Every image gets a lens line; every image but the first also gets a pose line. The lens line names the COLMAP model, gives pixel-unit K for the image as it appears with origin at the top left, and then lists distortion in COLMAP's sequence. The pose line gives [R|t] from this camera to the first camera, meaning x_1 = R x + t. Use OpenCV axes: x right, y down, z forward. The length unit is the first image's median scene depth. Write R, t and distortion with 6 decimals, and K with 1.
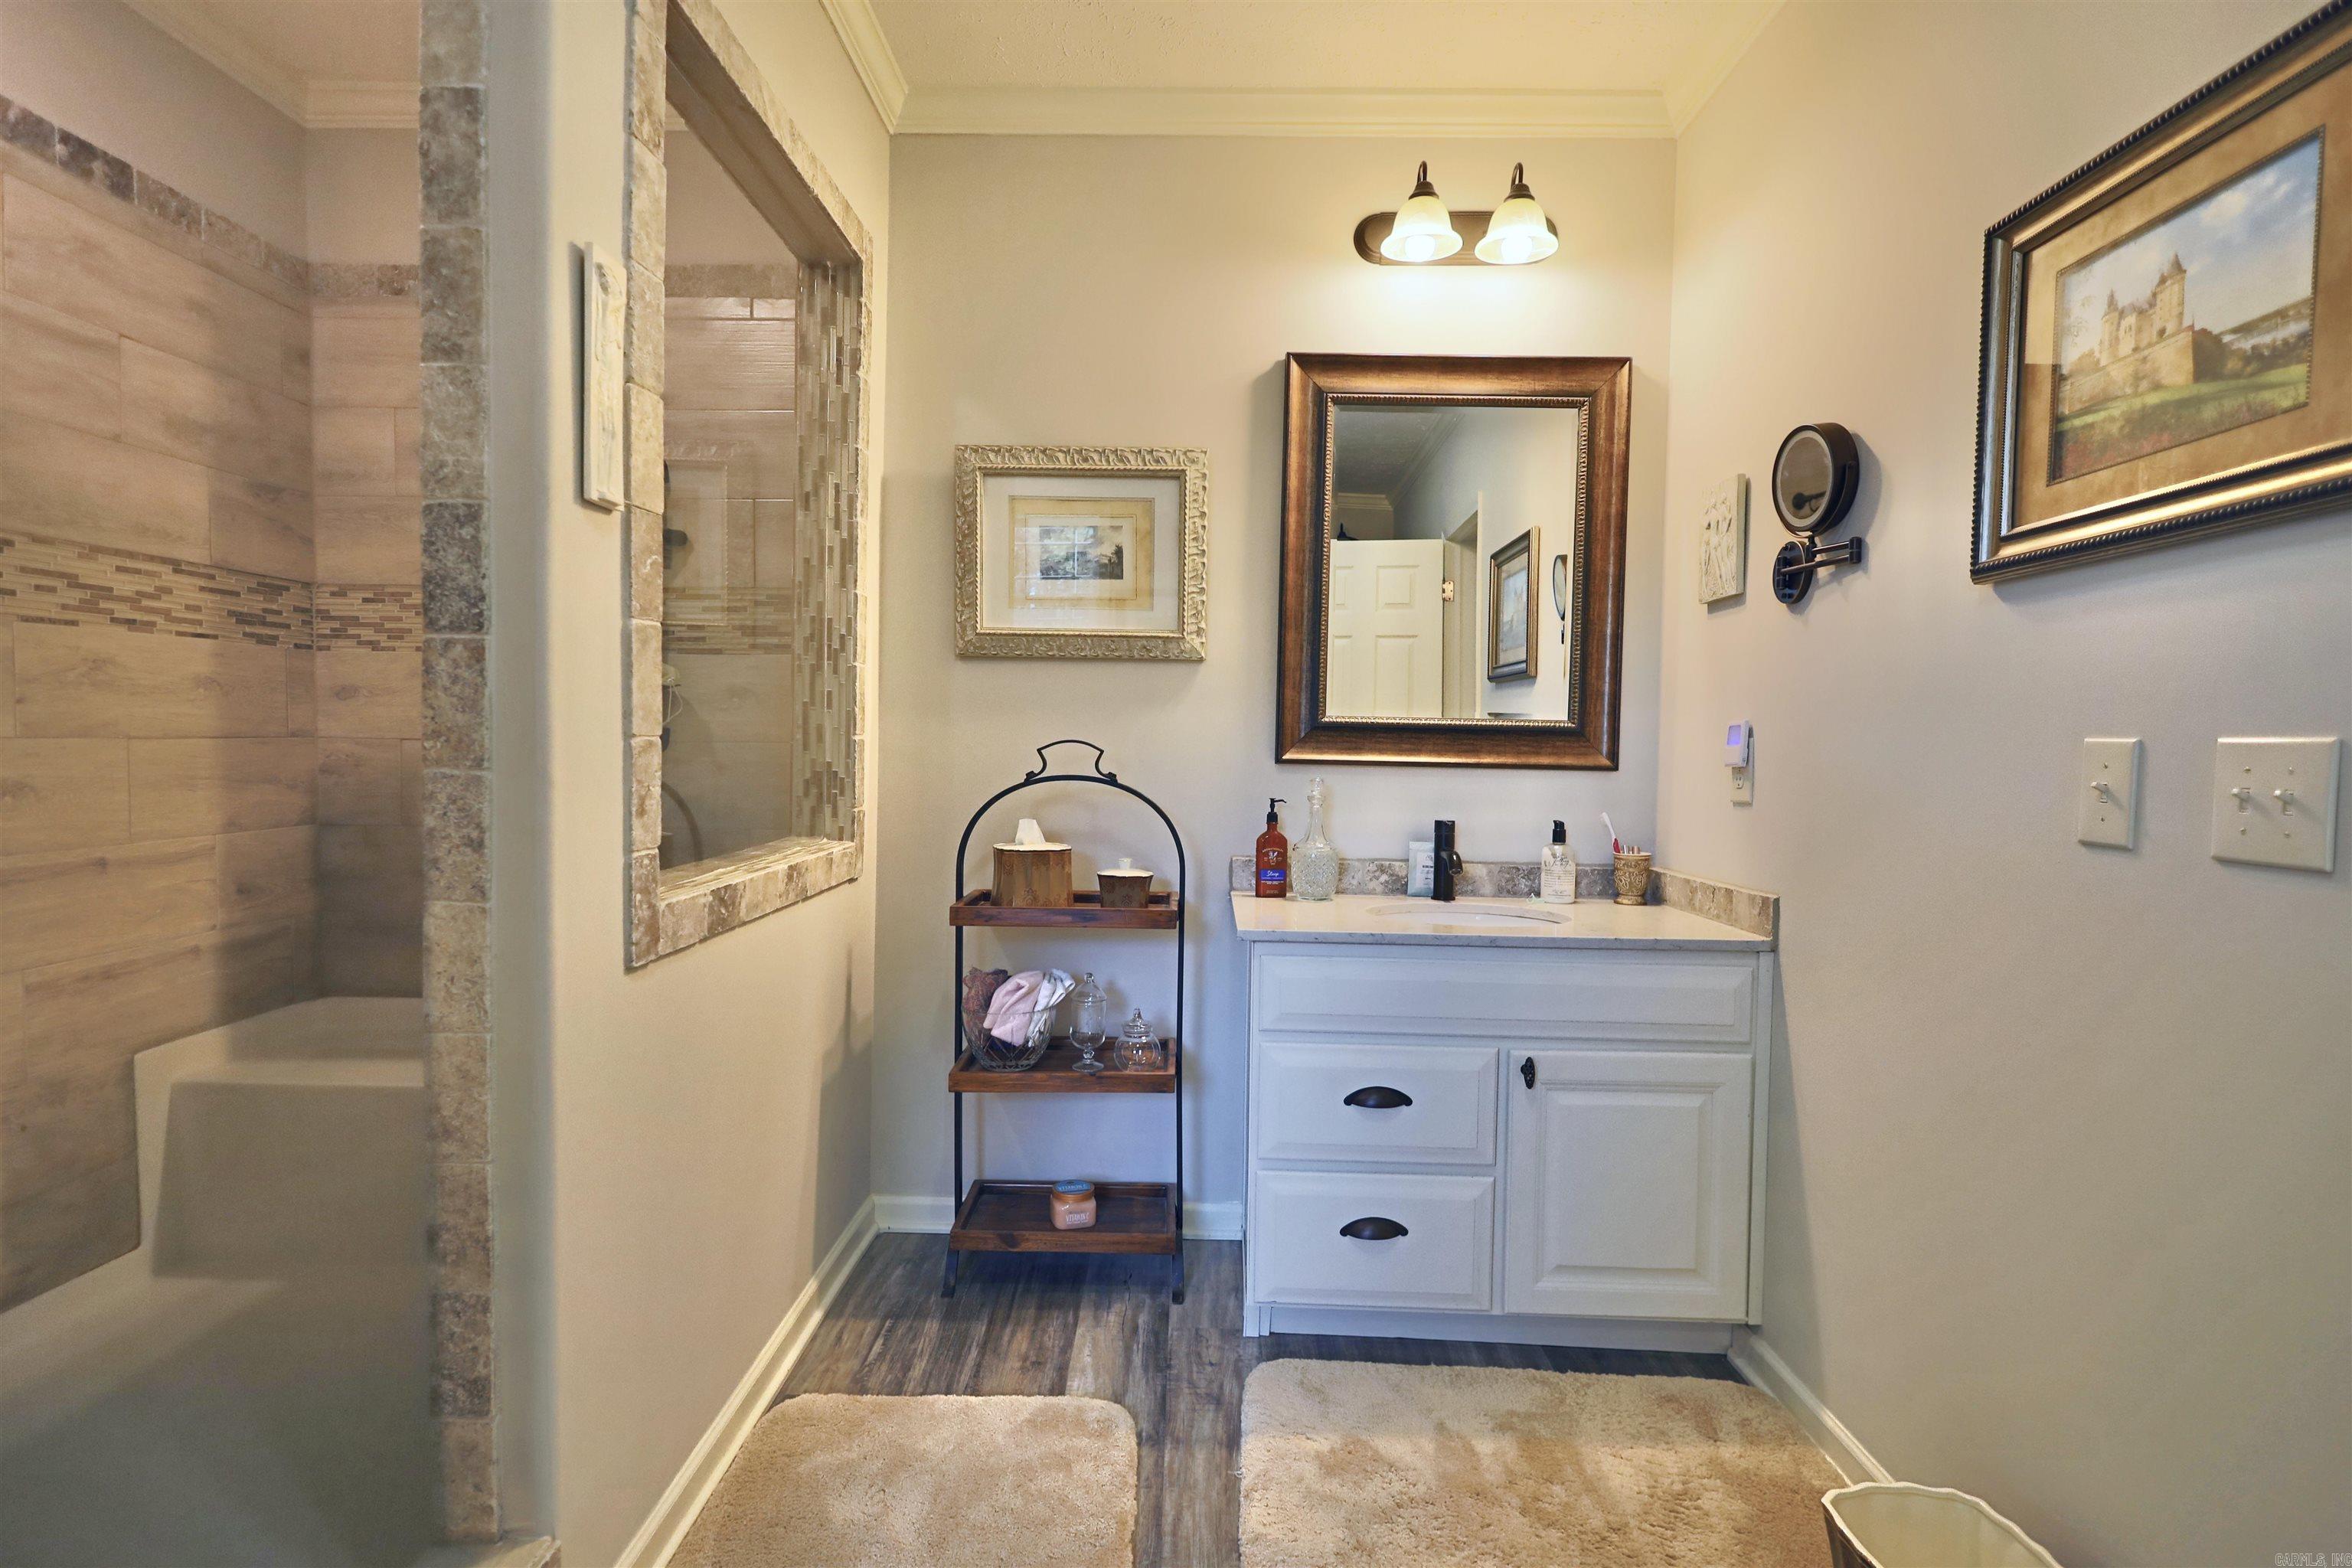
lens RADIAL K [[1149.5, 0, 1179.1], [0, 1149.5, 786.7], [0, 0, 1]] dist [0.001524, -0.000356]
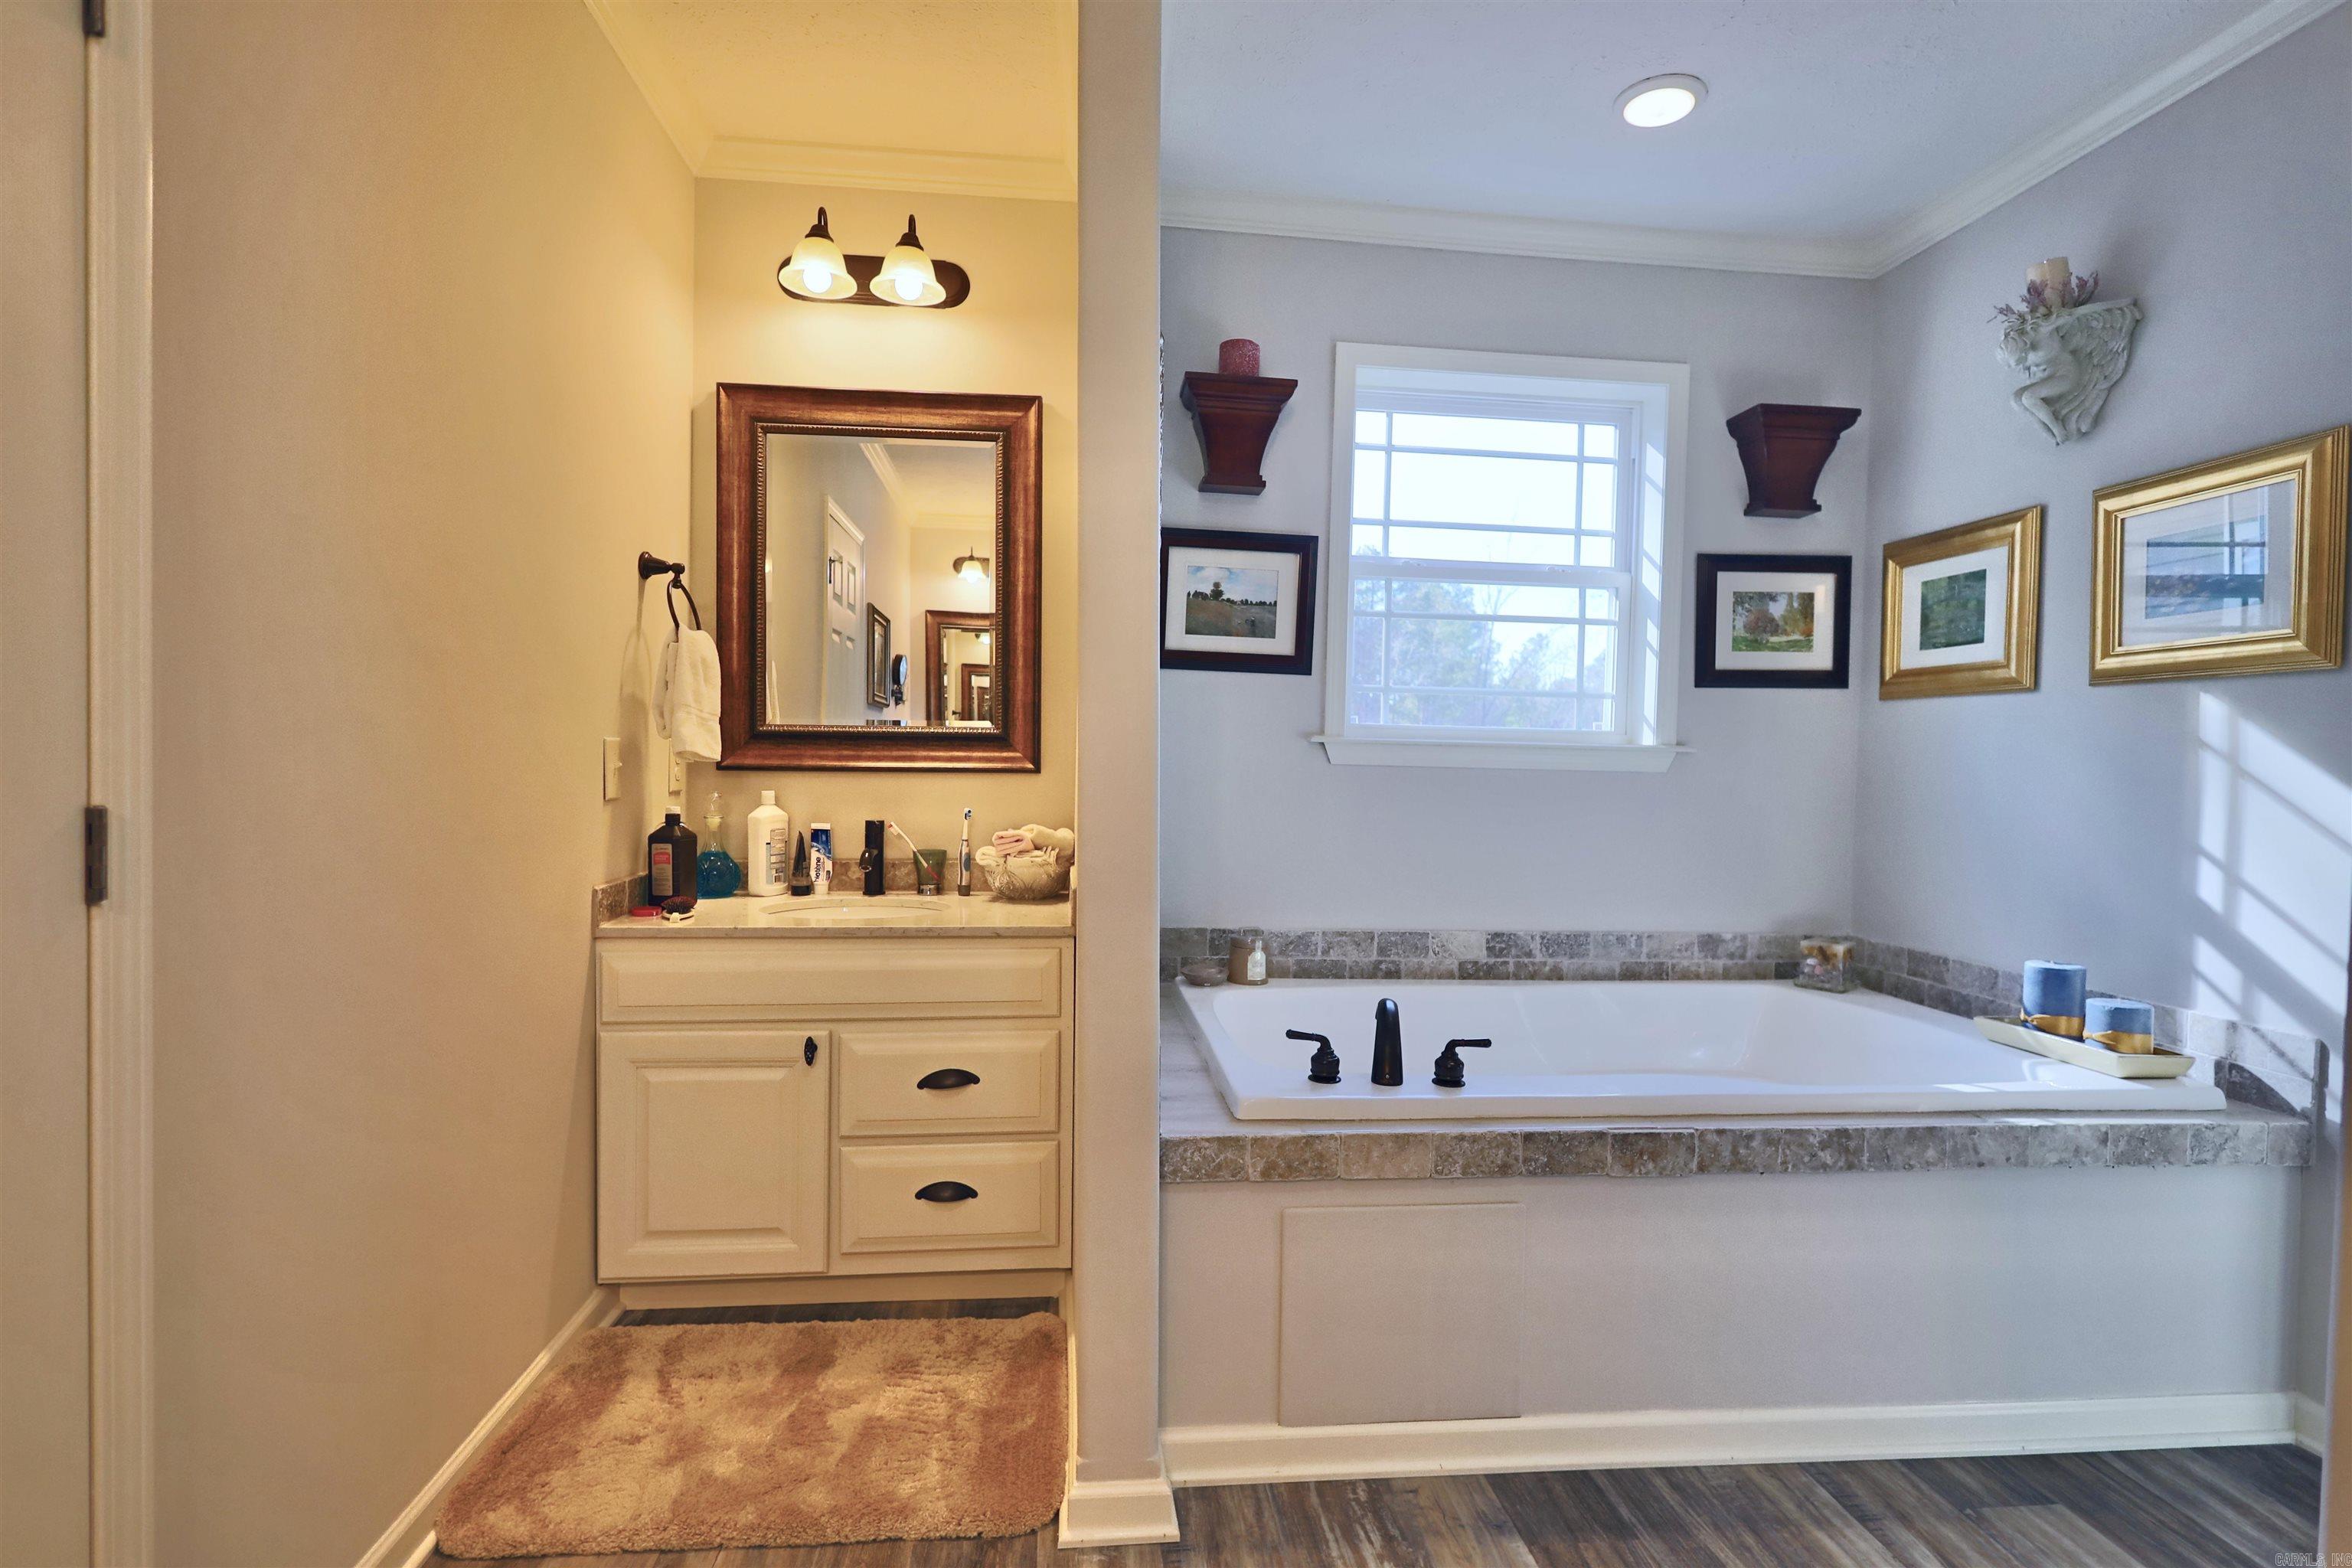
lens RADIAL K [[1054.4, 0, 1176.0], [0, 1054.4, 784.0], [0, 0, 1]] dist [-0.000367, -0.000218]
pose [[0.994429, -0.005811, 0.105248, 0.411567], [0.006970, 0.999919, -0.010648, 0.007865], [-0.105178, 0.011322, 0.994389, -0.012772]]
